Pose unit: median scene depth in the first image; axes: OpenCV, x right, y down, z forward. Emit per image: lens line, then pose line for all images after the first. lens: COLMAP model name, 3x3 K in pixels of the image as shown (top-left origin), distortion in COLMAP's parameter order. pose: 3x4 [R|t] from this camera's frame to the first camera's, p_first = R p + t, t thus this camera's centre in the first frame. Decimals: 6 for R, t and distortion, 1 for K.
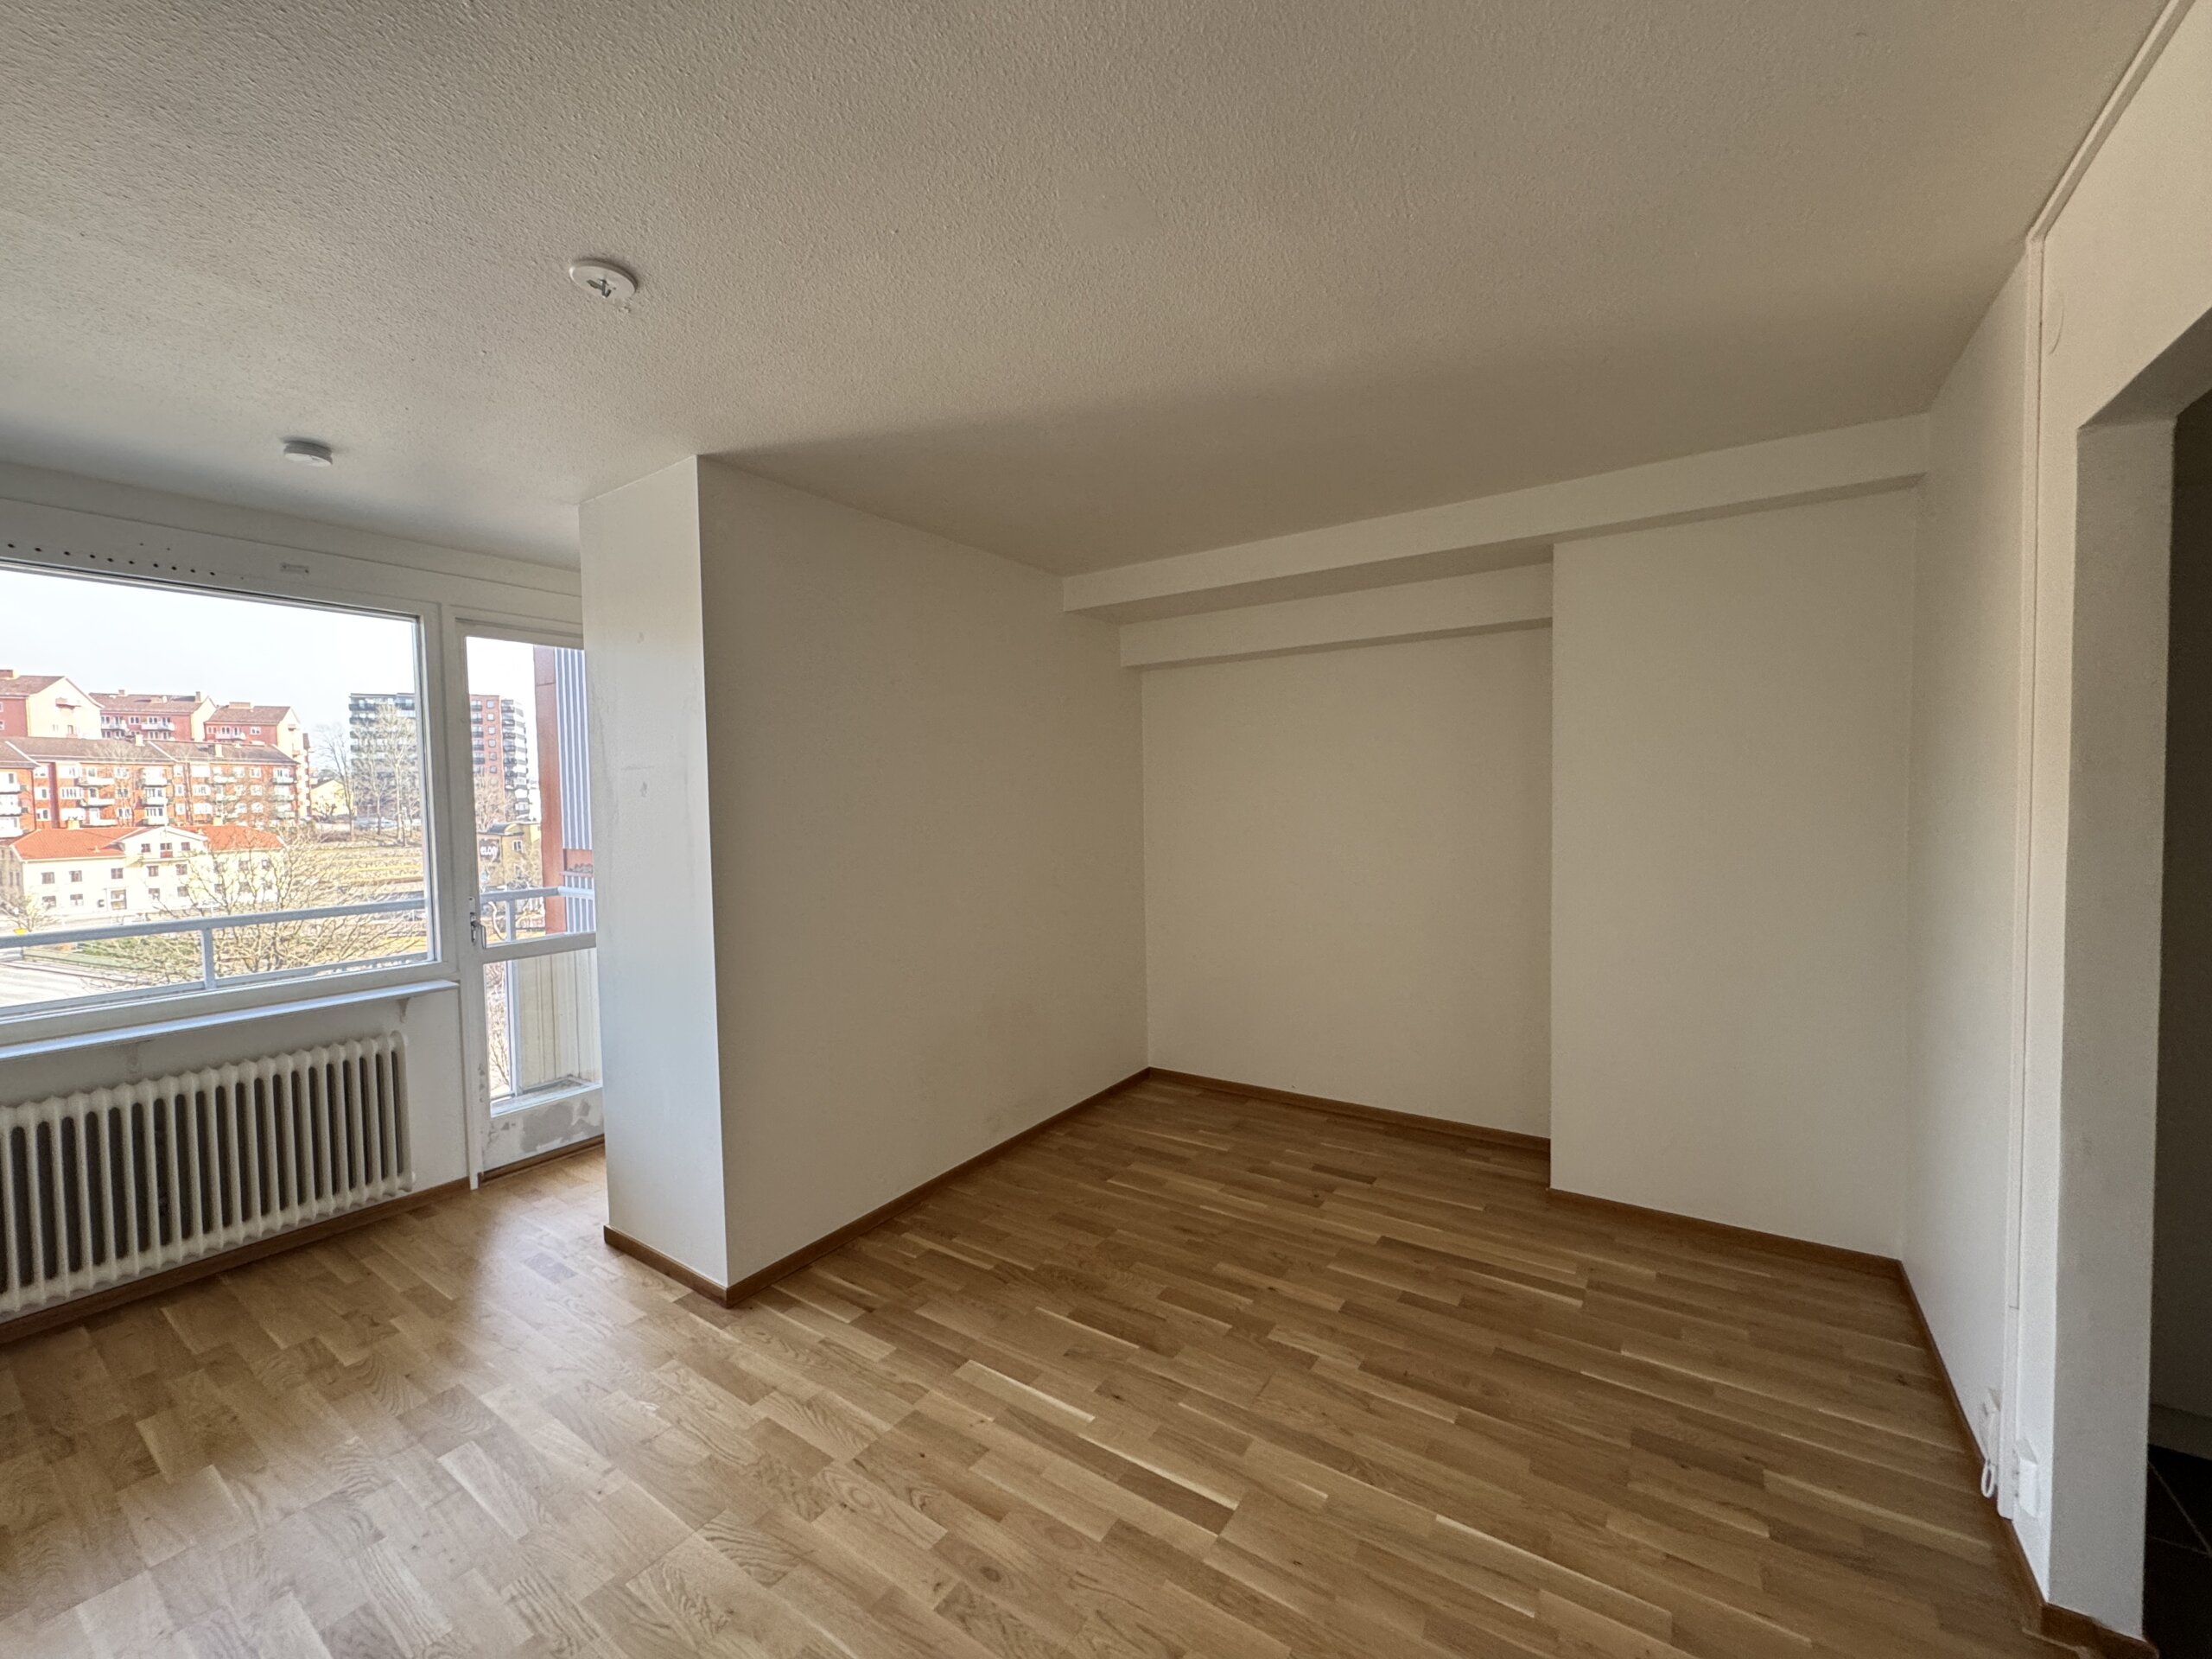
lens RADIAL K [[879.4, 0, 1101.3], [0, 879.4, 830.7], [0, 0, 1]] dist [-0.005325, 0.001808]
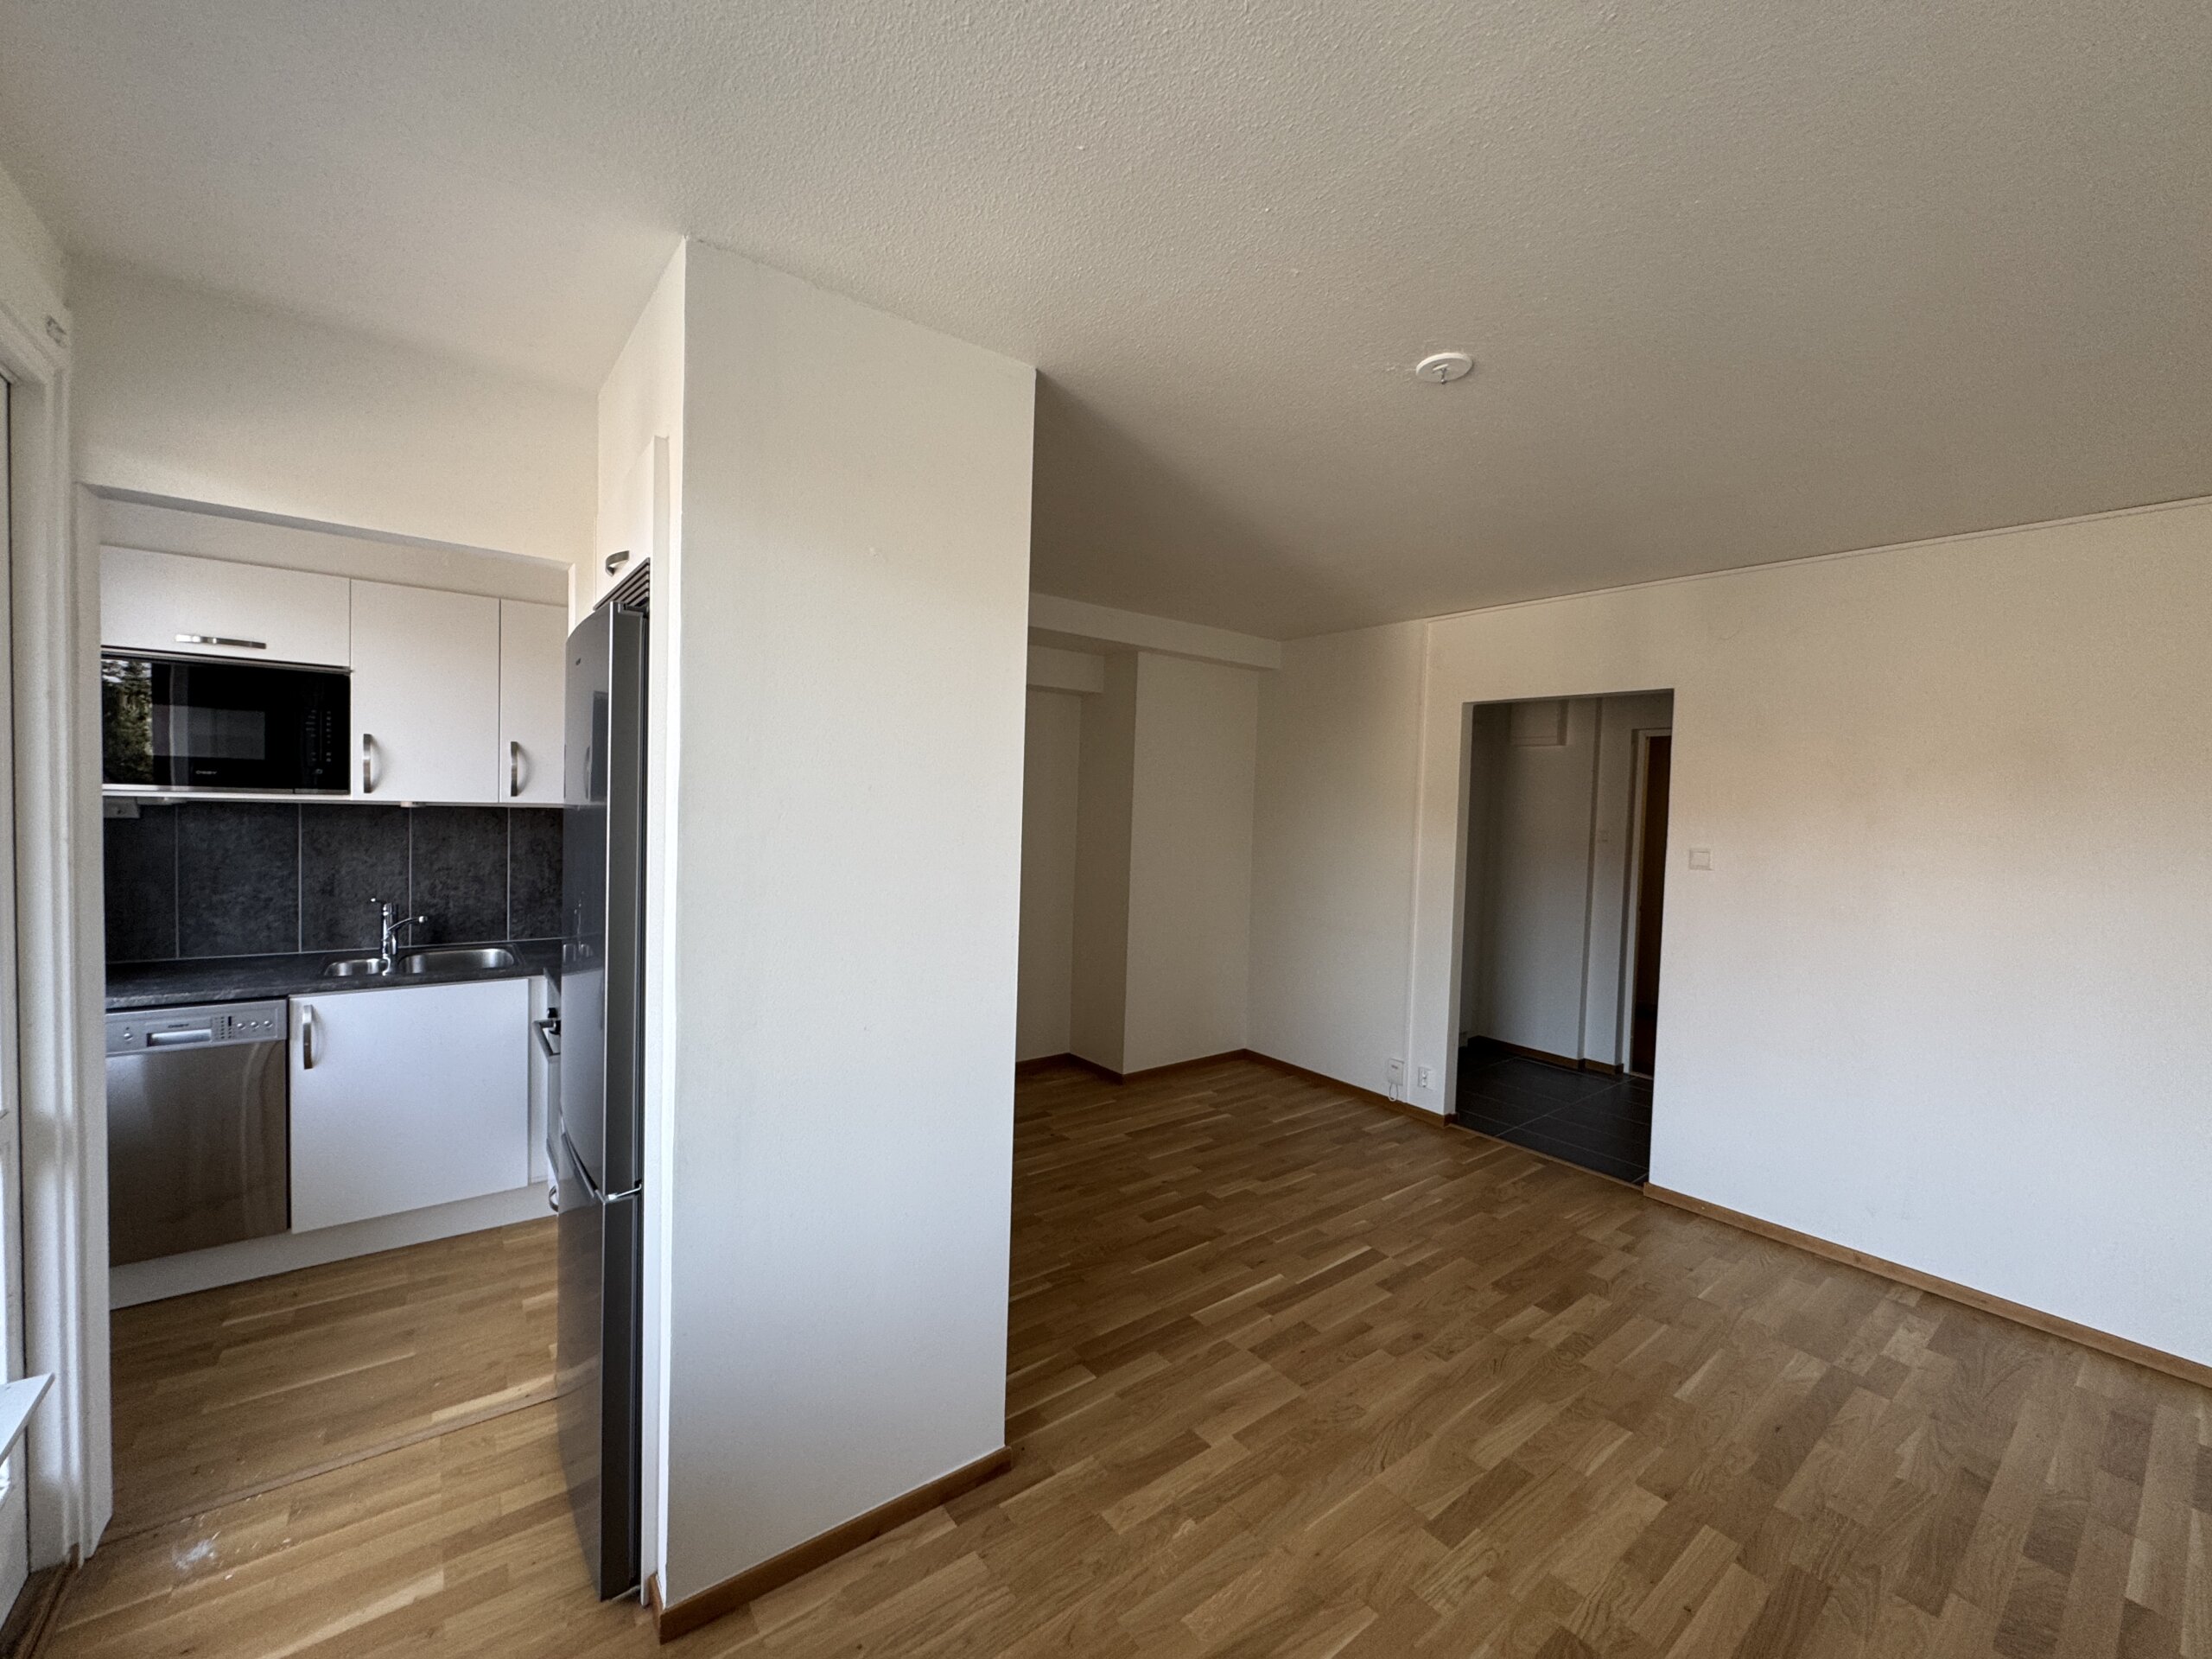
lens RADIAL K [[879.4, 0, 1099.0], [0, 879.4, 830.4], [0, 0, 1]] dist [-0.005325, 0.001808]
pose [[0.315310, -0.004866, 0.948976, -0.098344], [-0.000947, 0.999985, 0.005443, -0.002341], [-0.948988, -0.002615, 0.315301, 0.058940]]
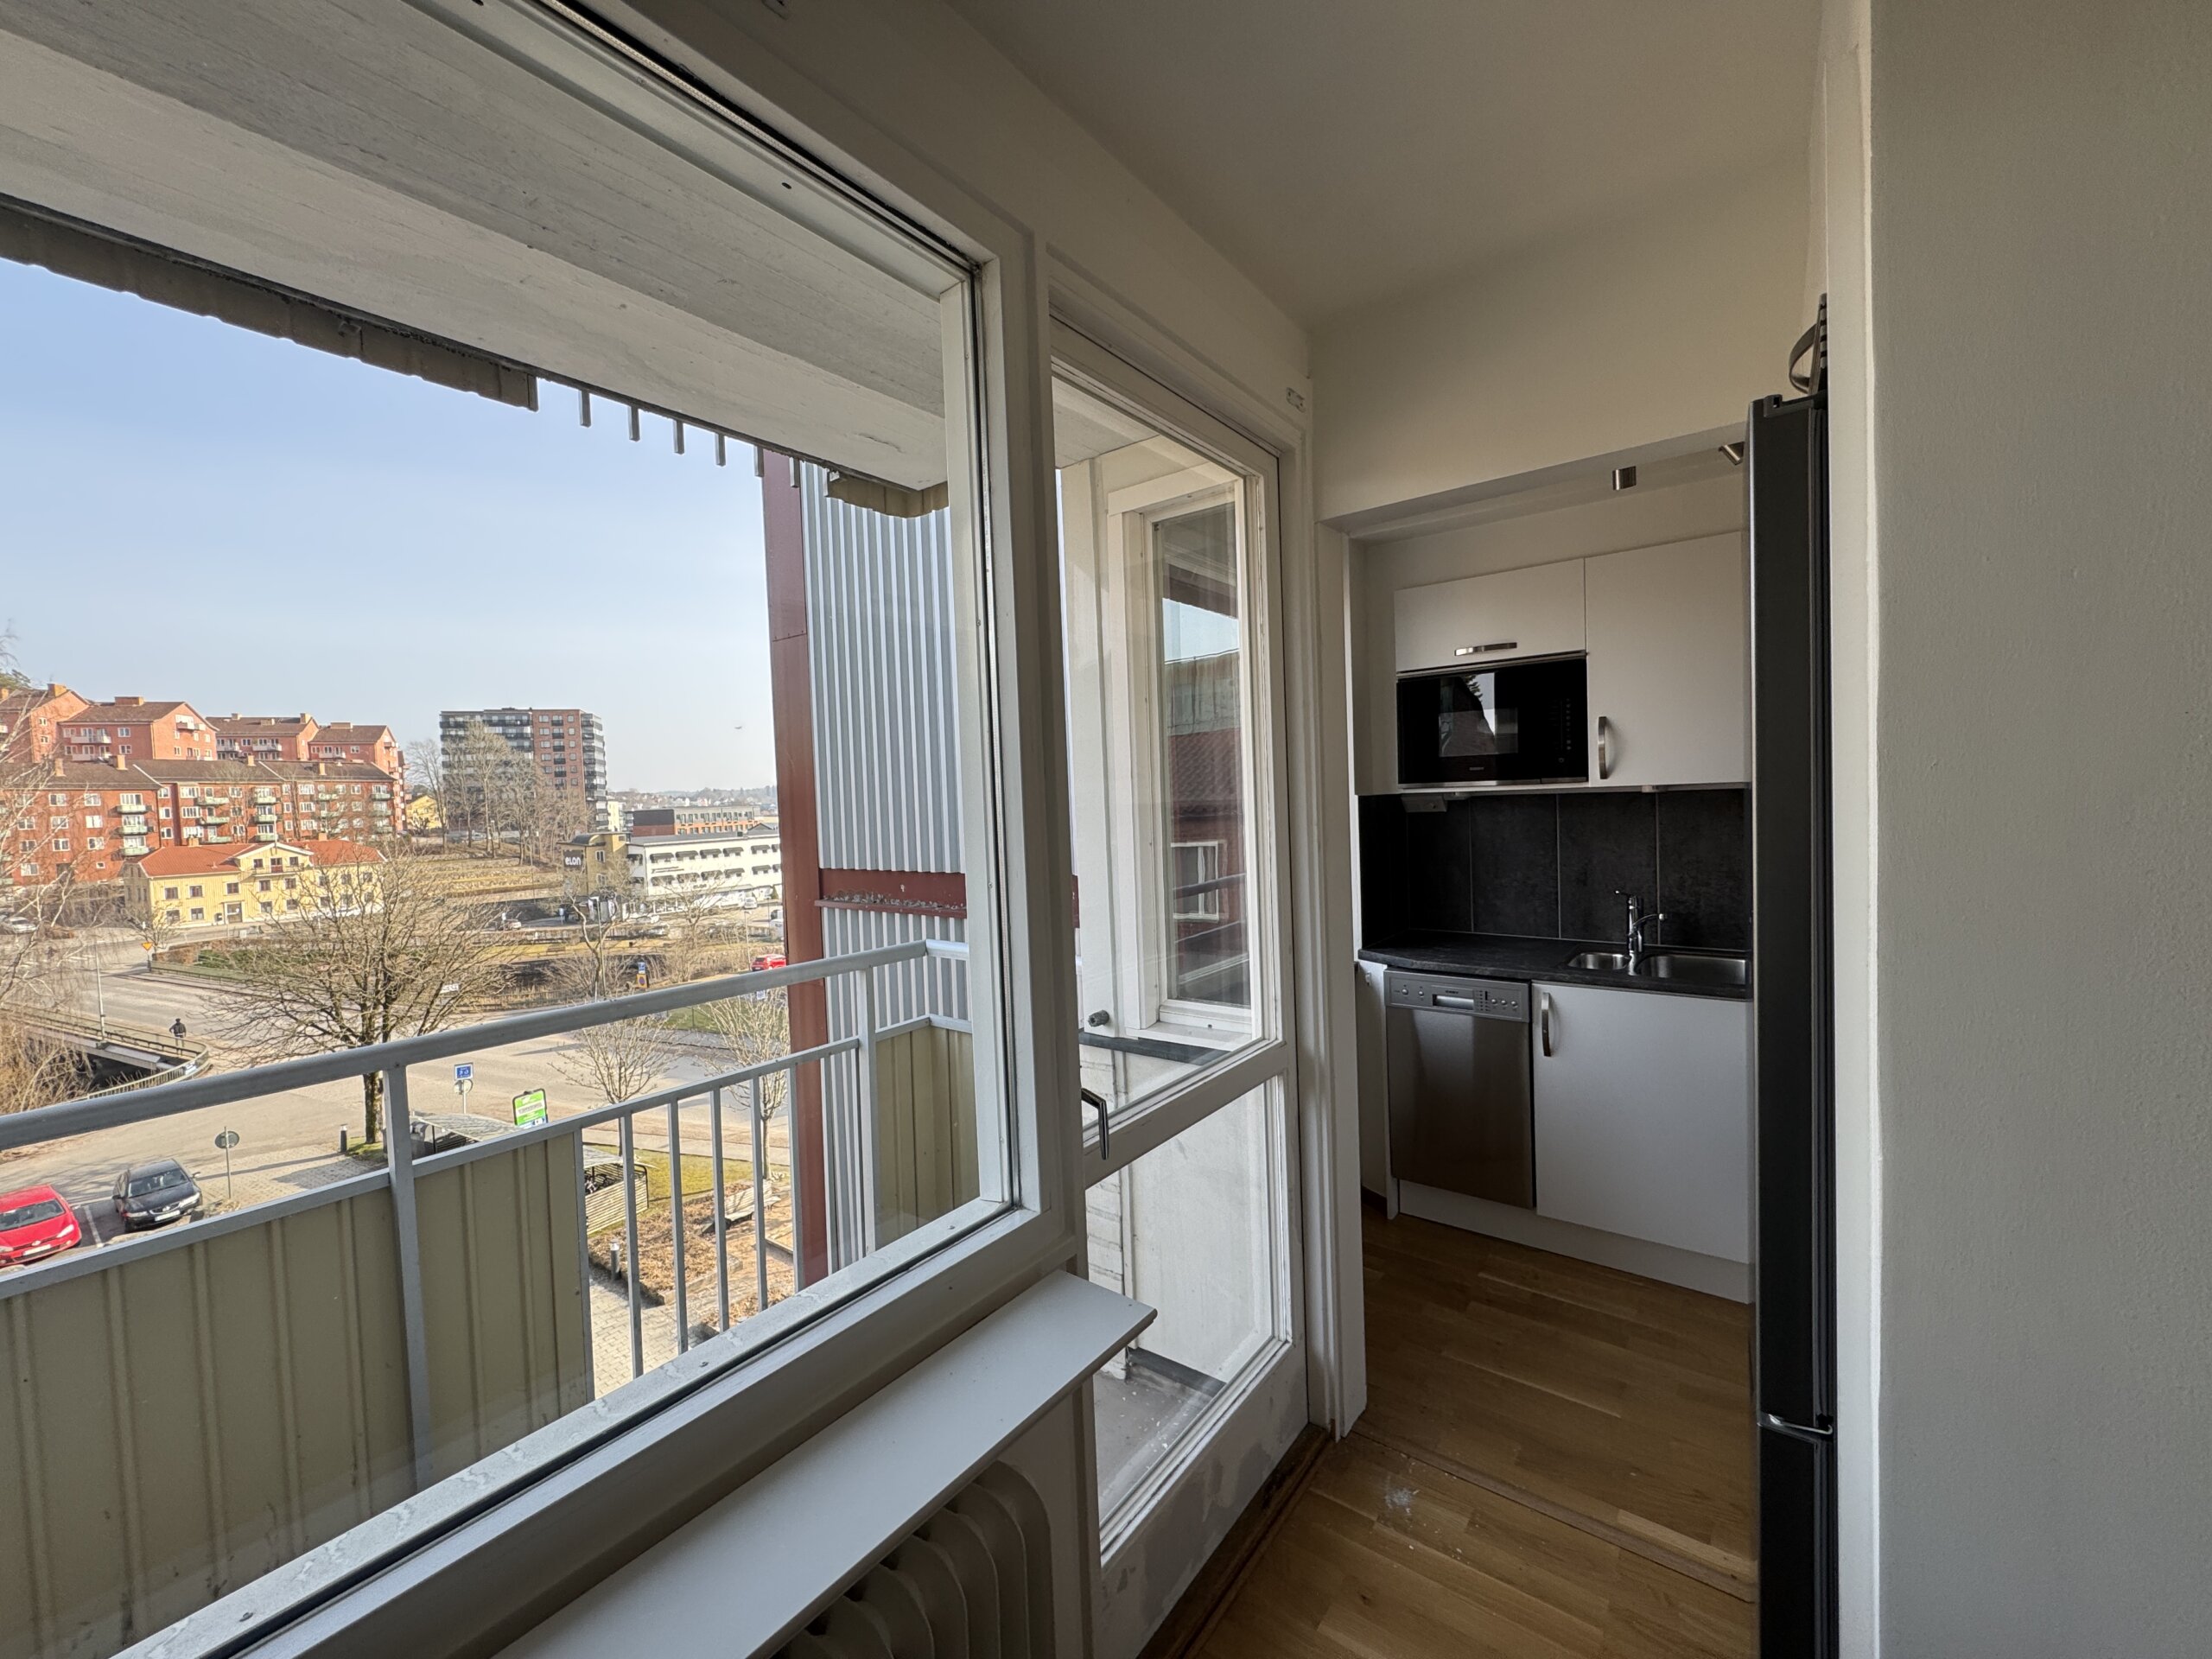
lens RADIAL K [[879.4, 0, 1105.7], [0, 879.4, 831.7], [0, 0, 1]] dist [-0.005325, 0.001808]
pose [[0.998063, -0.016380, -0.060012, -0.077816], [0.016332, 0.999866, -0.001297, -0.001009], [0.060025, 0.000314, 0.998197, 0.071671]]
